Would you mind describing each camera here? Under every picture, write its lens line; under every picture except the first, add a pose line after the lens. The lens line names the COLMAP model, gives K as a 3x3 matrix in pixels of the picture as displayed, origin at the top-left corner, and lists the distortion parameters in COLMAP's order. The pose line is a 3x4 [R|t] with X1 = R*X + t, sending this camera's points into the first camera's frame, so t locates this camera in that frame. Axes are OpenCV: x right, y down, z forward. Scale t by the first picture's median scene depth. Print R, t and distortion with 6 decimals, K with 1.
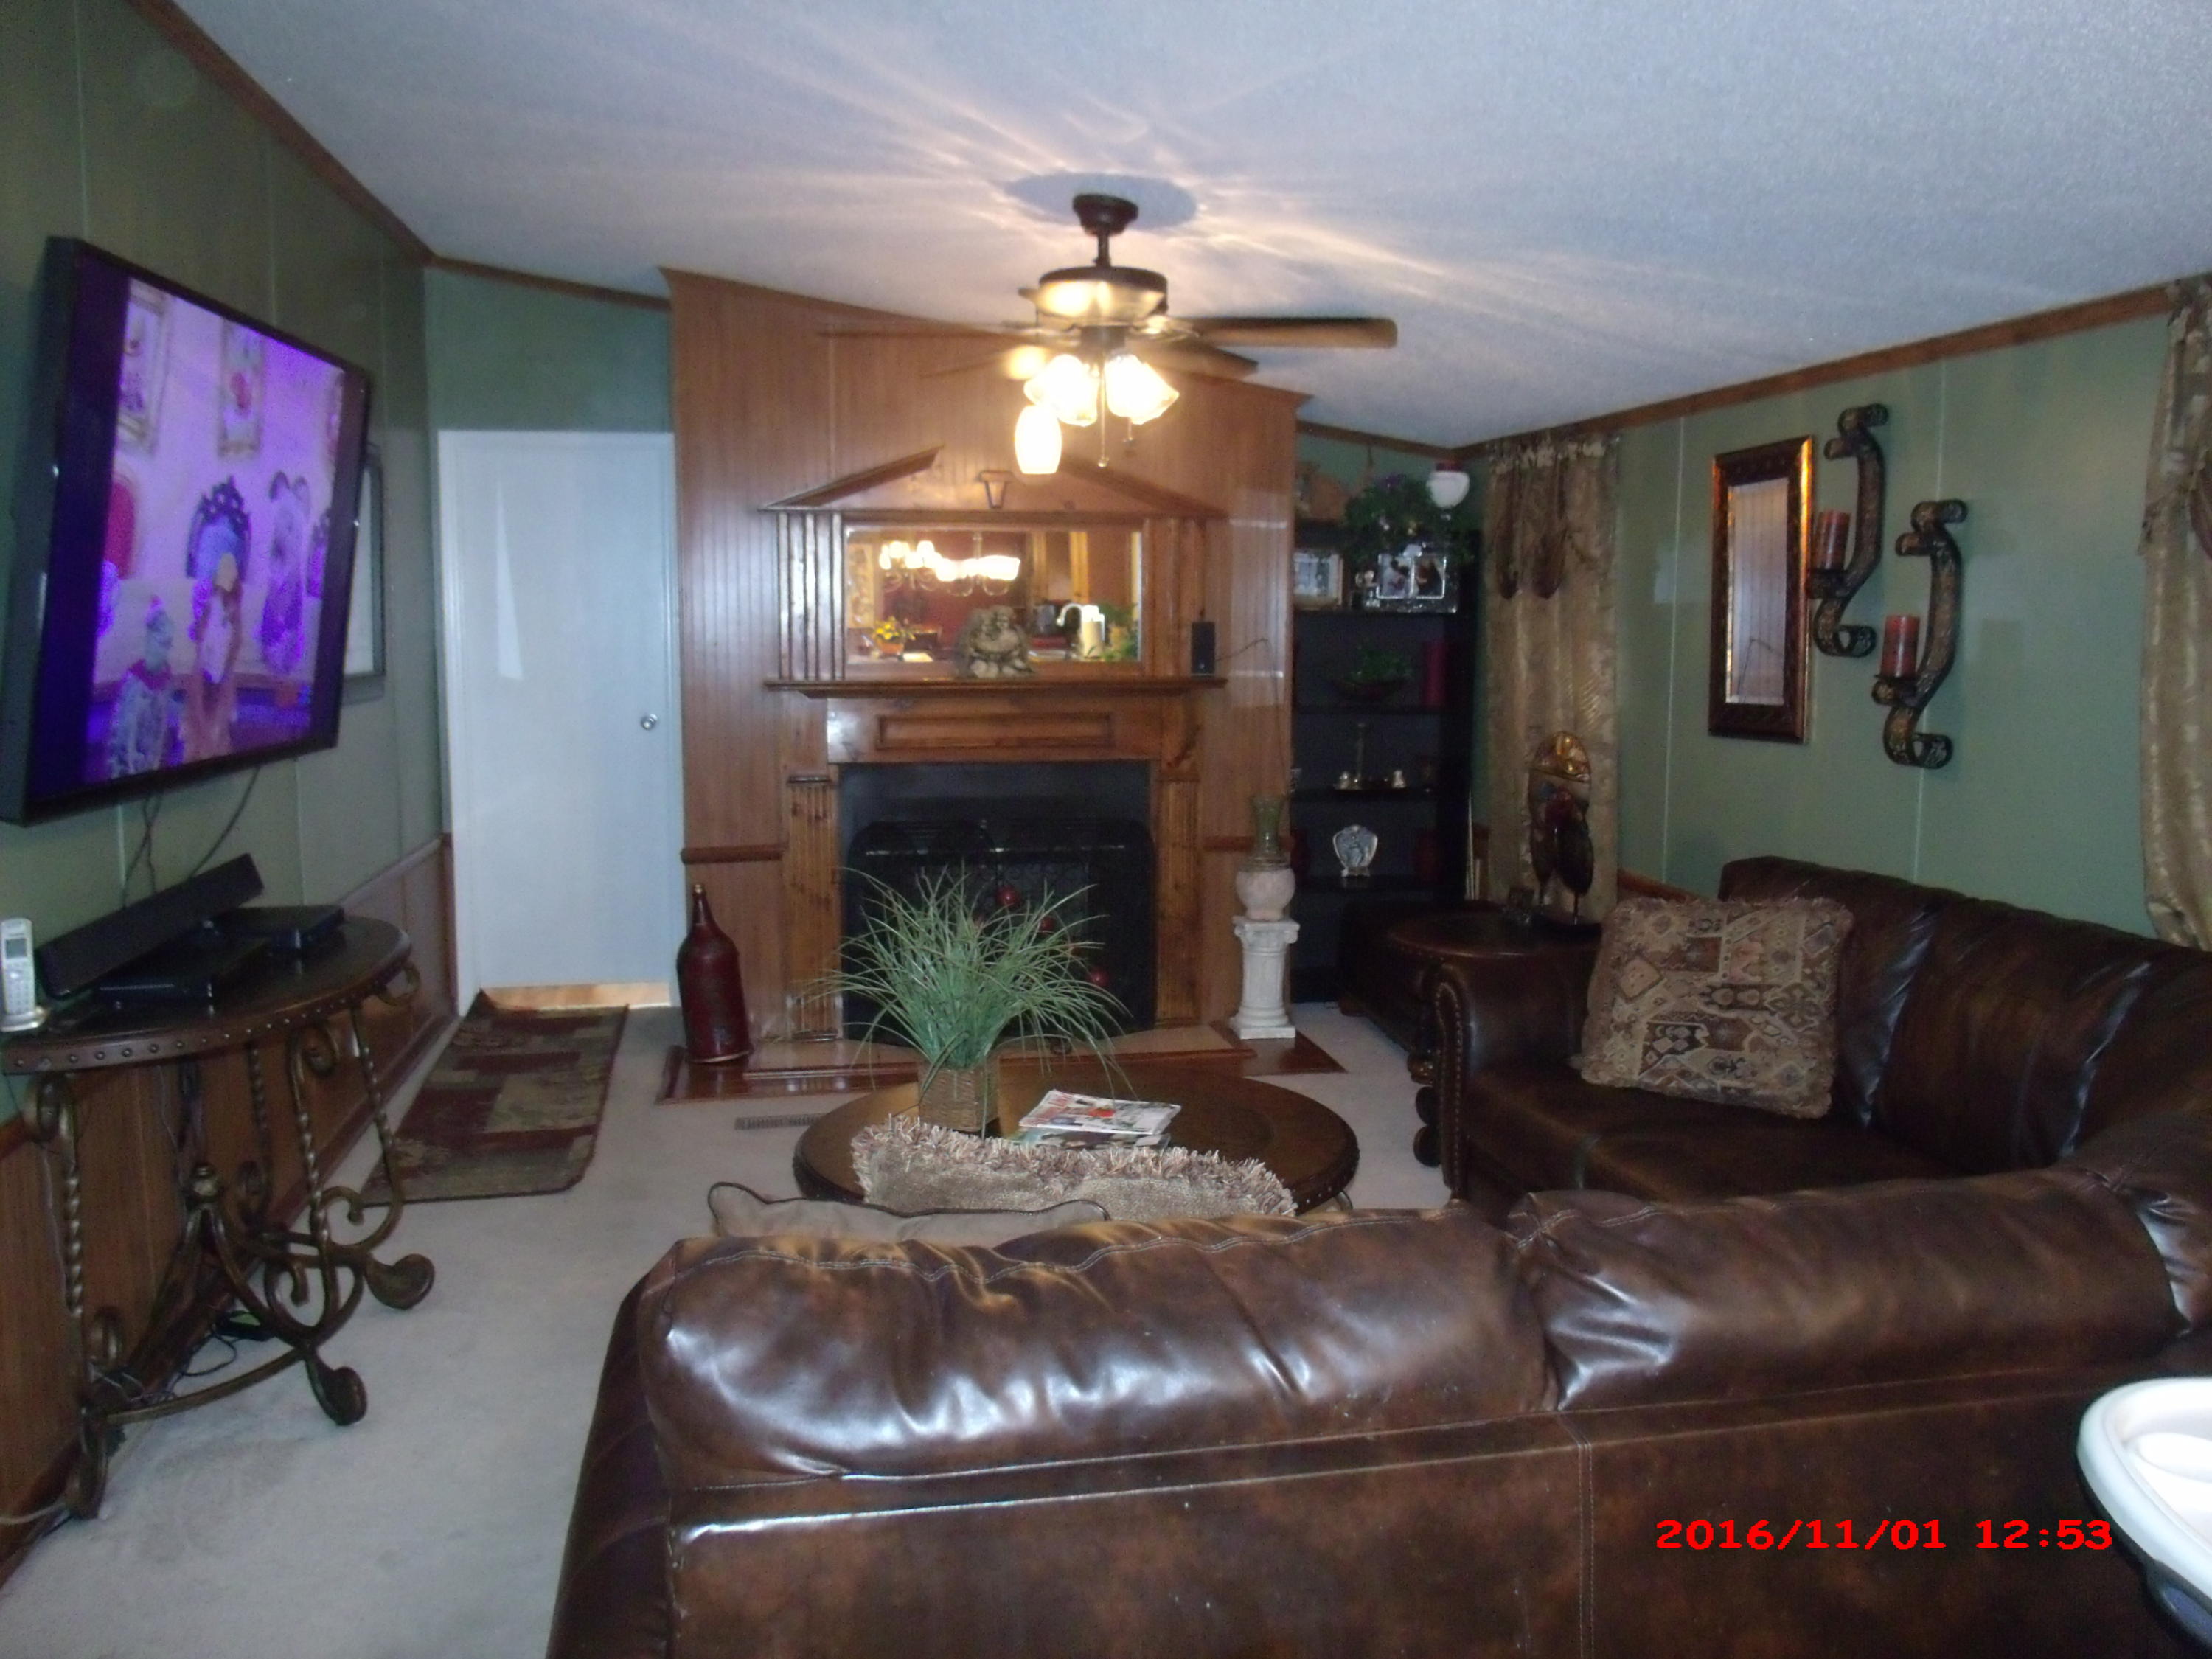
lens RADIAL K [[1768.2, 0, 1091.0], [0, 1768.2, 821.3], [0, 0, 1]] dist [-0.042803, 0.016043]
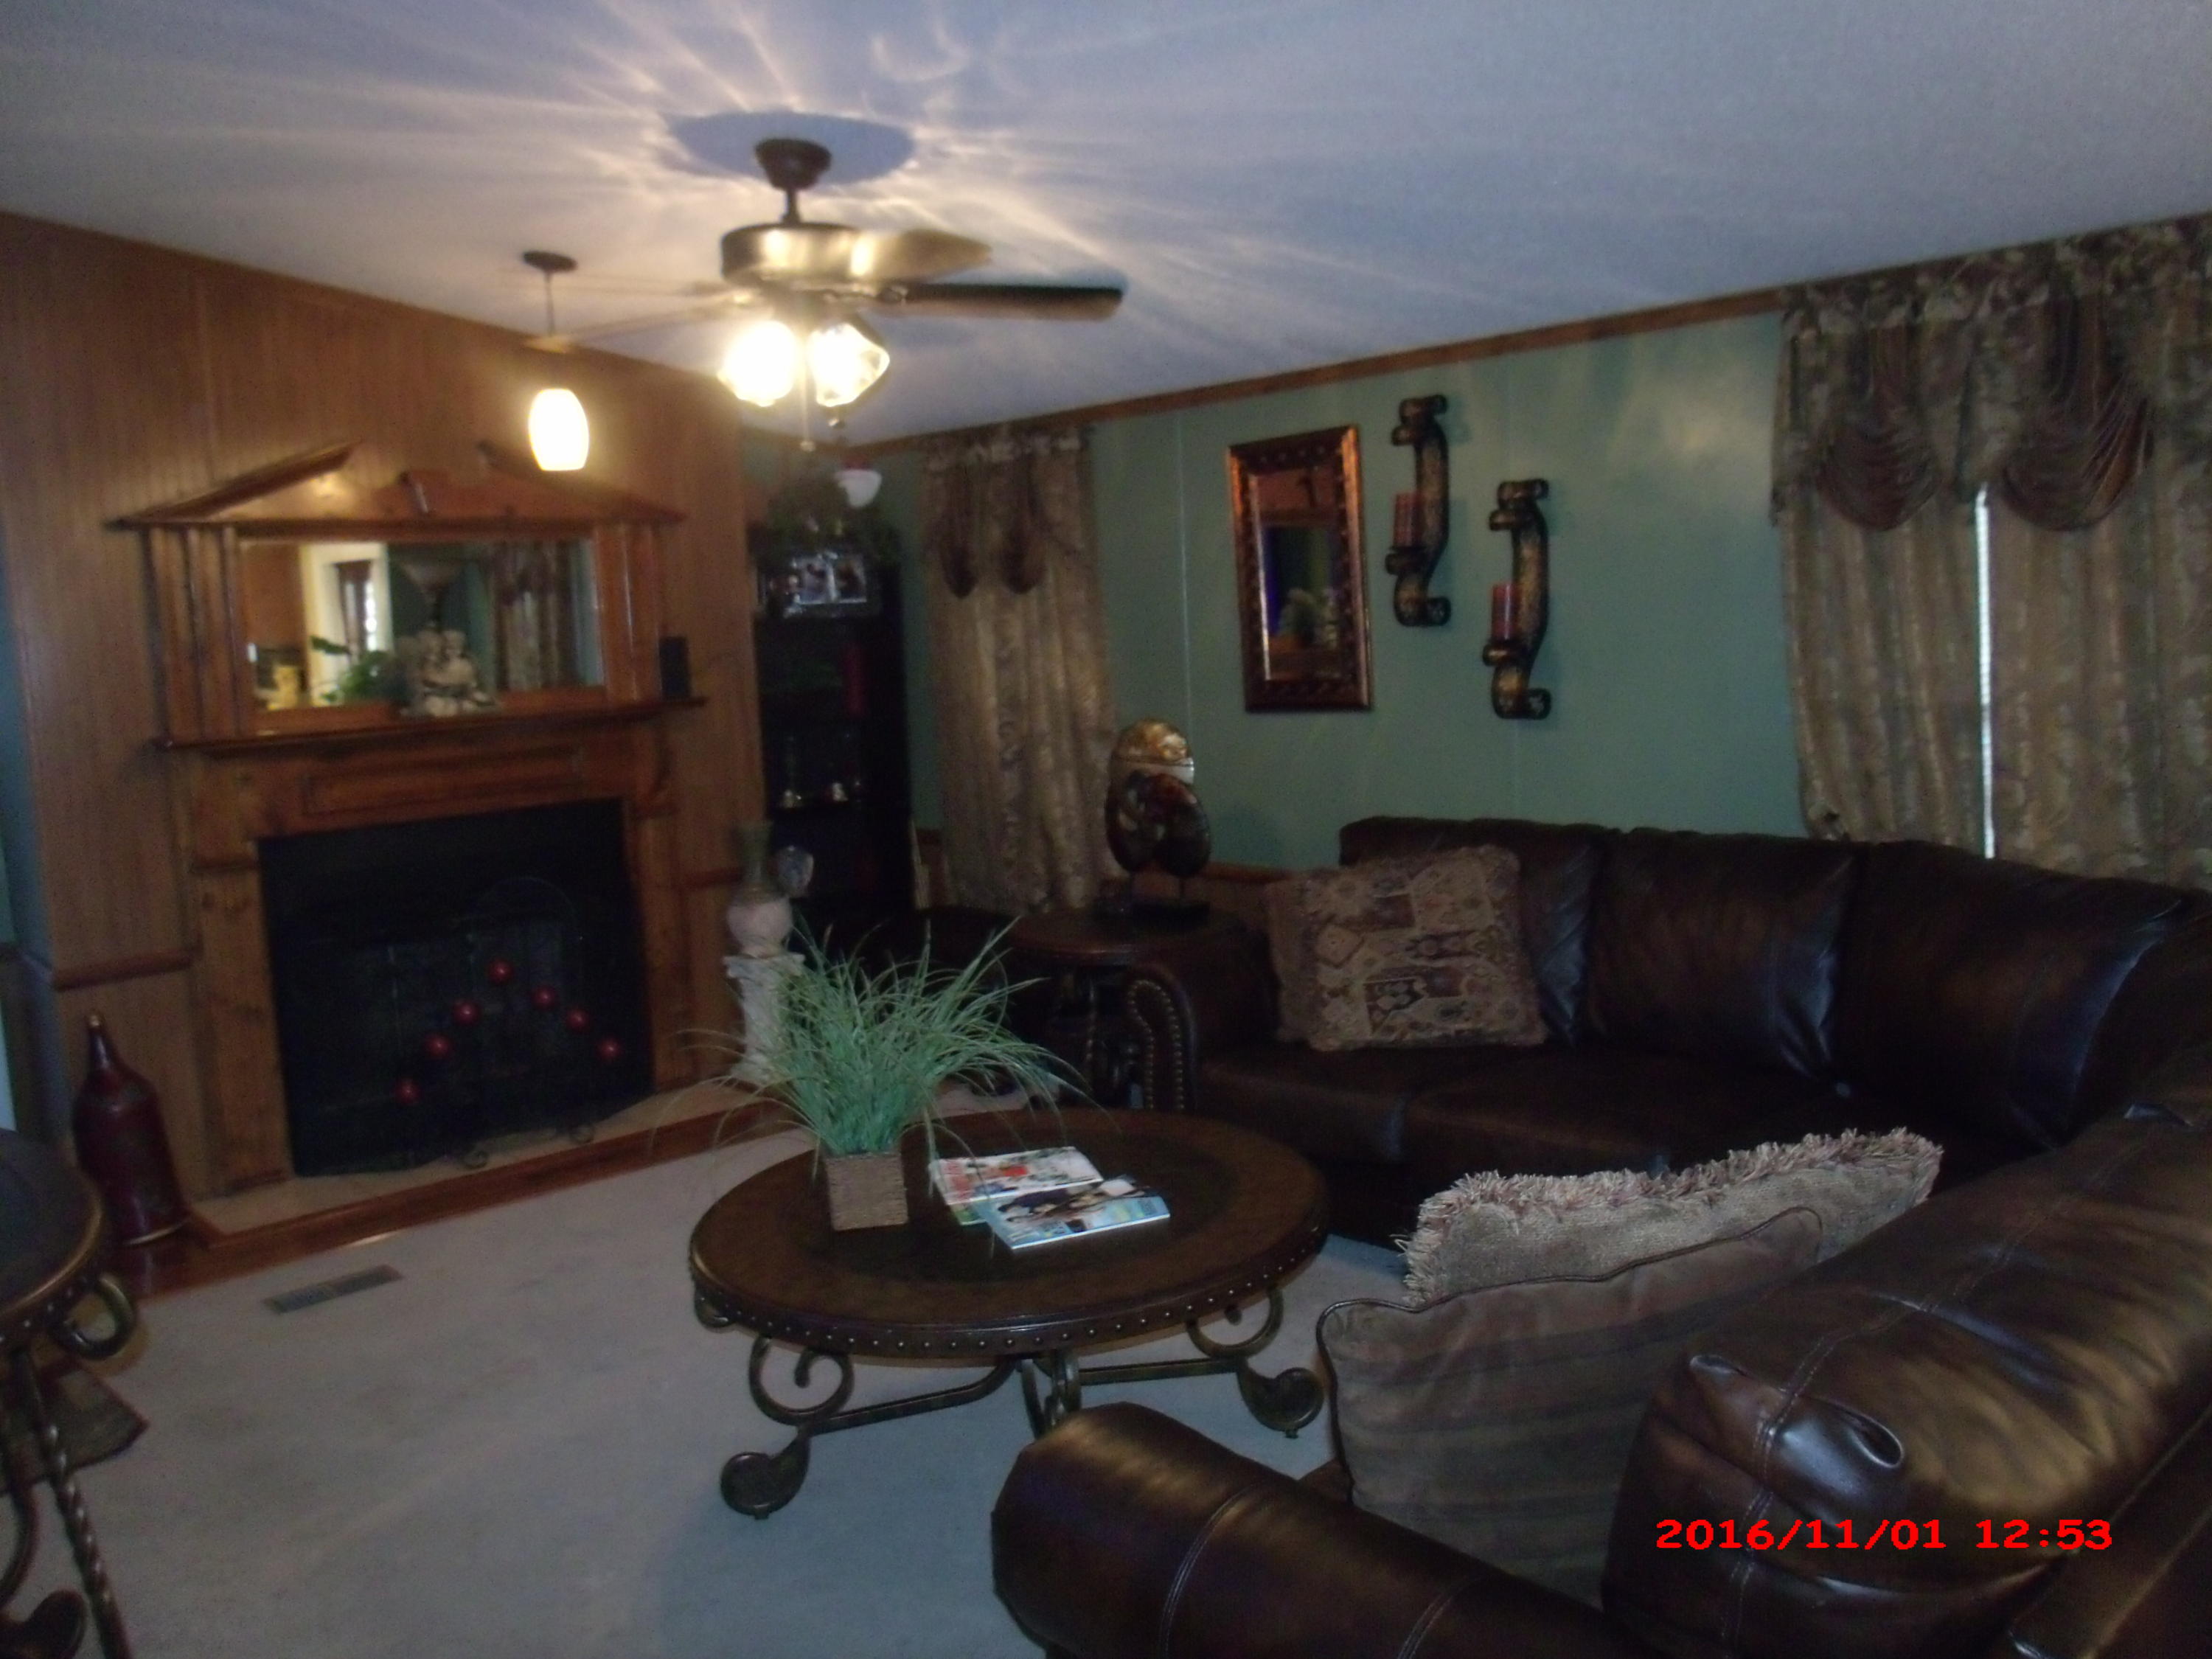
lens RADIAL K [[1768.2, 0, 1104.3], [0, 1768.2, 830.4], [0, 0, 1]] dist [-0.042803, 0.016043]
pose [[0.846977, -0.109422, 0.520246, -0.337283], [0.112418, 0.993323, 0.025904, -0.019502], [-0.519607, 0.036545, 0.853623, 0.180184]]
